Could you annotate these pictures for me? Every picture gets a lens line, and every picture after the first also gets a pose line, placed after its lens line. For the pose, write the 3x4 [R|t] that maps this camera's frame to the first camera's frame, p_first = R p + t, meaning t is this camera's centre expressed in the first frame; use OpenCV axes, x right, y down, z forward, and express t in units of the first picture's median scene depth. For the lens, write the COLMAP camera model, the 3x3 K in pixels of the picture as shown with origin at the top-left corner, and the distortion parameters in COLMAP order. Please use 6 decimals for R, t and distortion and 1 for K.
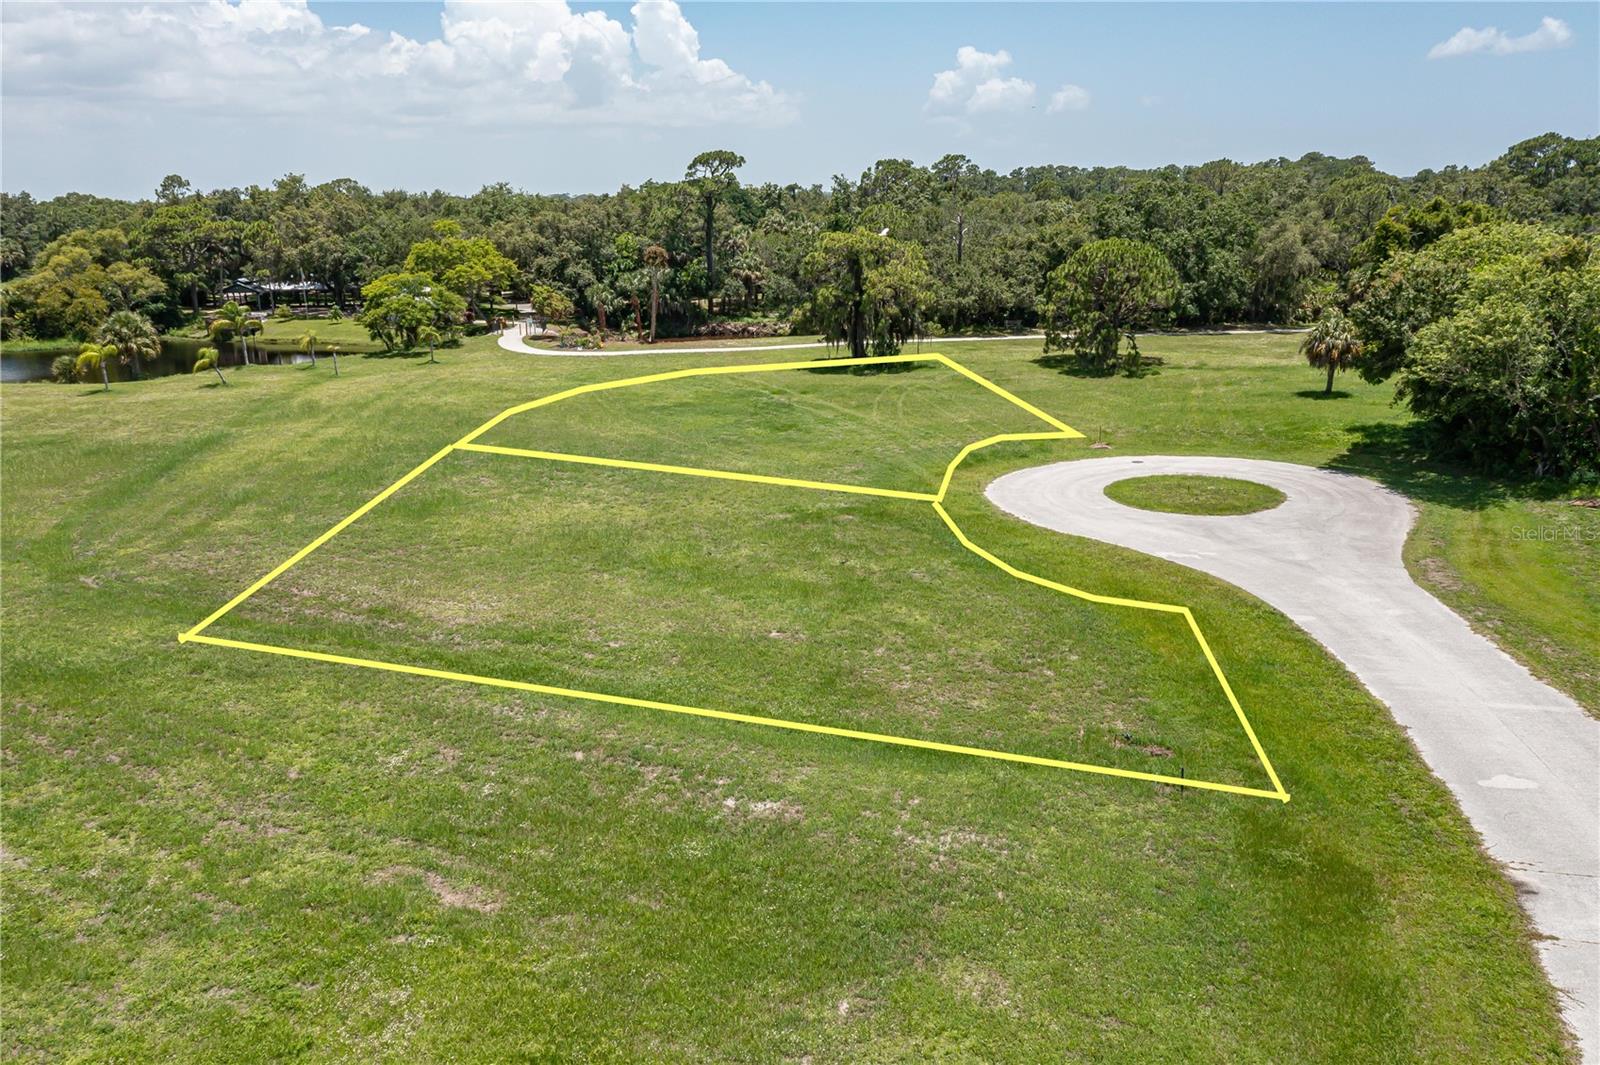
lens RADIAL K [[1264.6, 0, 799.4], [0, 1264.6, 536.3], [0, 0, 1]] dist [0.007651, 0.043000]
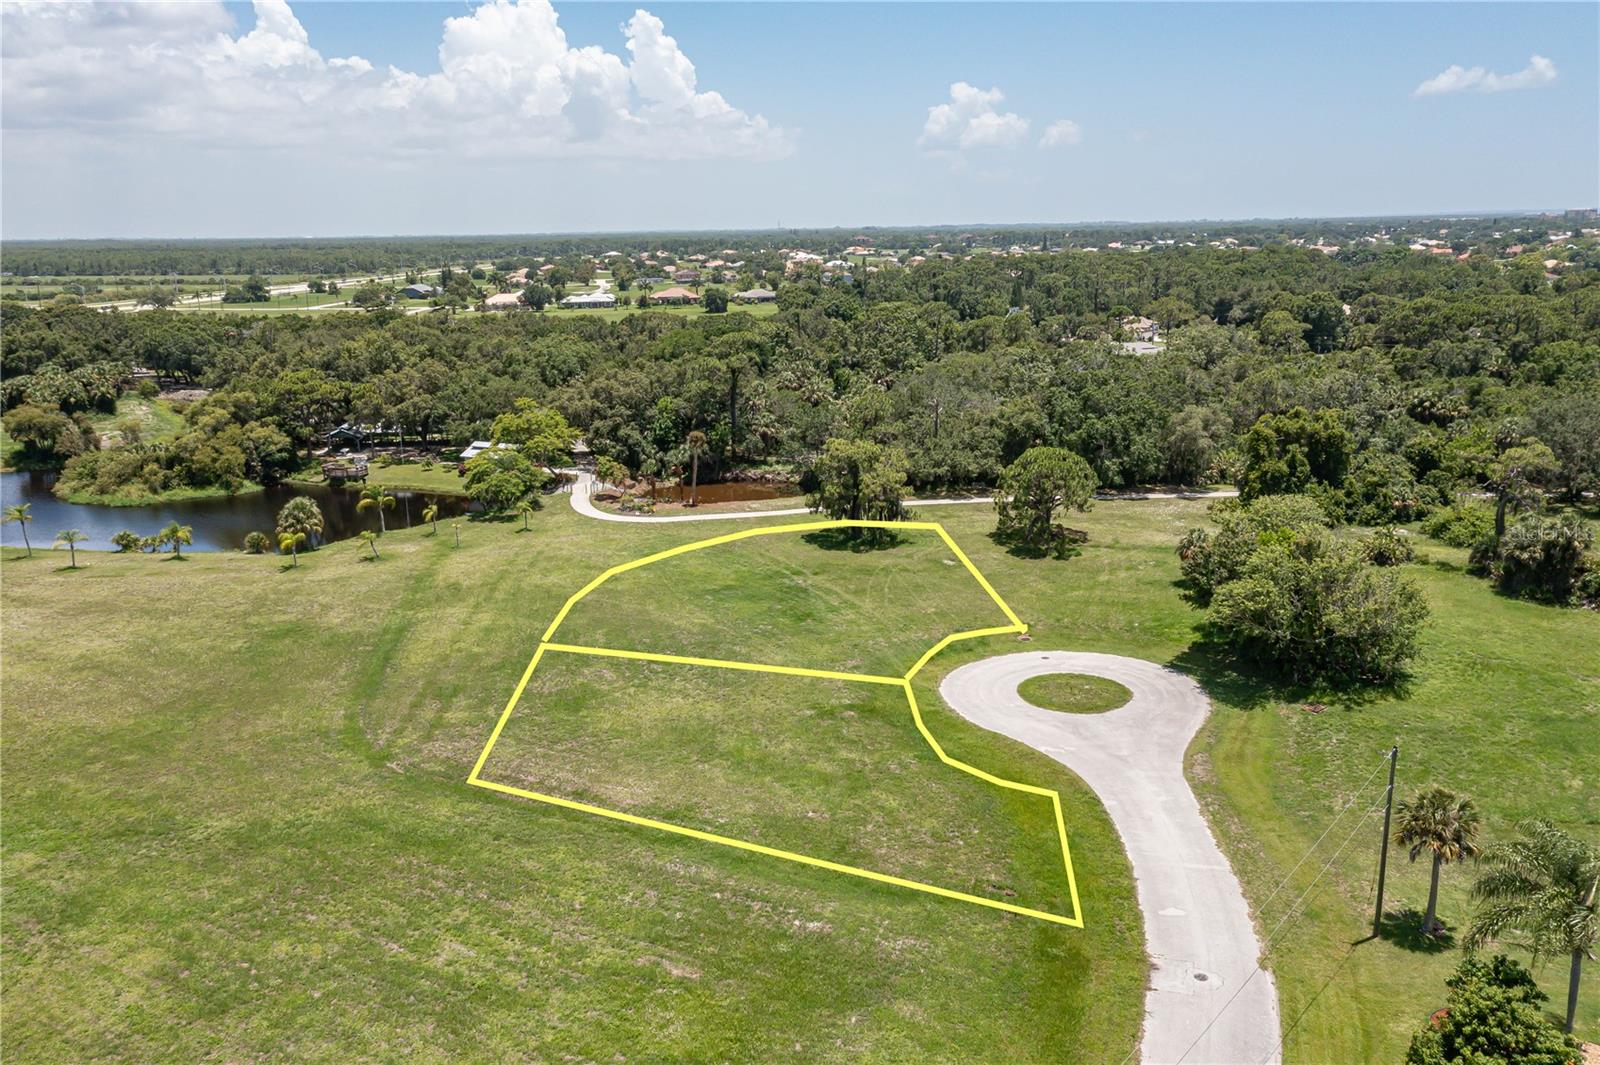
lens RADIAL K [[1264.6, 0, 798.4], [0, 1264.6, 536.4], [0, 0, 1]] dist [0.007651, 0.043000]
pose [[0.999994, 0.001587, 0.002998, -0.030542], [-0.001515, 0.999718, -0.023705, -0.192098], [-0.003034, 0.023700, 0.999715, -0.560592]]
